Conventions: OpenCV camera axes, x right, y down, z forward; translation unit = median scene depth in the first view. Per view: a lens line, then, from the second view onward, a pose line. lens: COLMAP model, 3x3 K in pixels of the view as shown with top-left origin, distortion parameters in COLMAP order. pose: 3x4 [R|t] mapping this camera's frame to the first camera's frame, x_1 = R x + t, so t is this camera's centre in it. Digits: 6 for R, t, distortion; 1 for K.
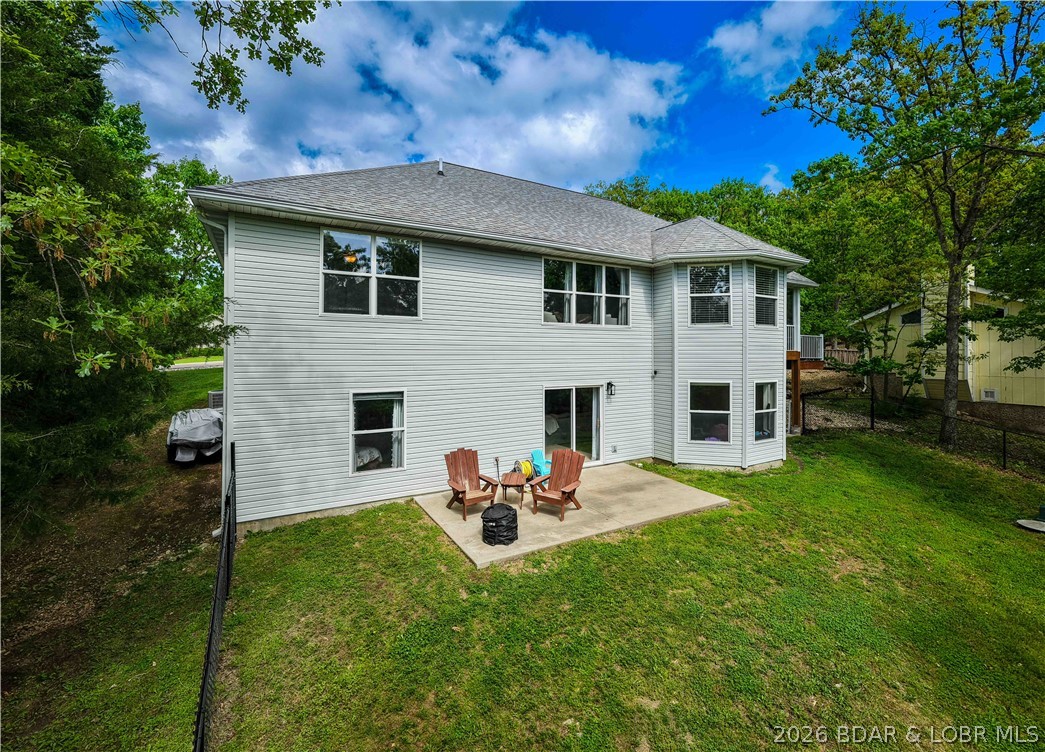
lens RADIAL K [[445.6, 0, 526.5], [0, 445.6, 357.4], [0, 0, 1]] dist [-0.016065, 0.002575]
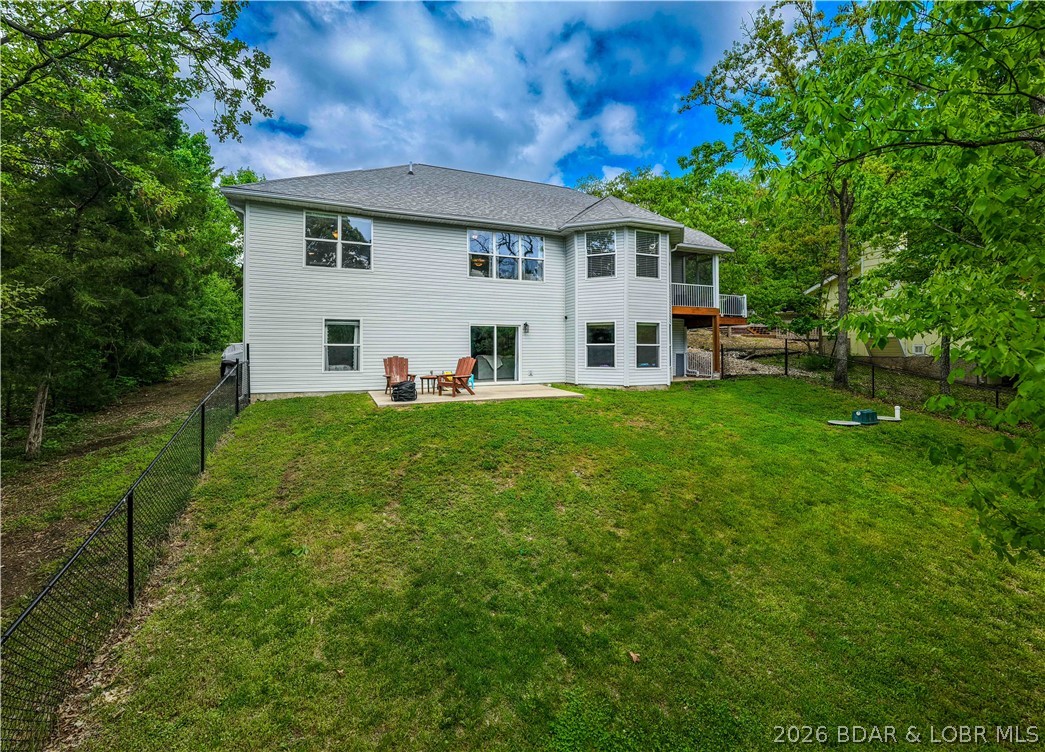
lens RADIAL K [[445.6, 0, 521.4], [0, 445.6, 358.2], [0, 0, 1]] dist [-0.016065, 0.002575]
pose [[0.992217, 0.000199, -0.124523, 0.348710], [0.000763, 0.999970, 0.007676, 0.154051], [0.124521, -0.007711, 0.992187, -0.321182]]
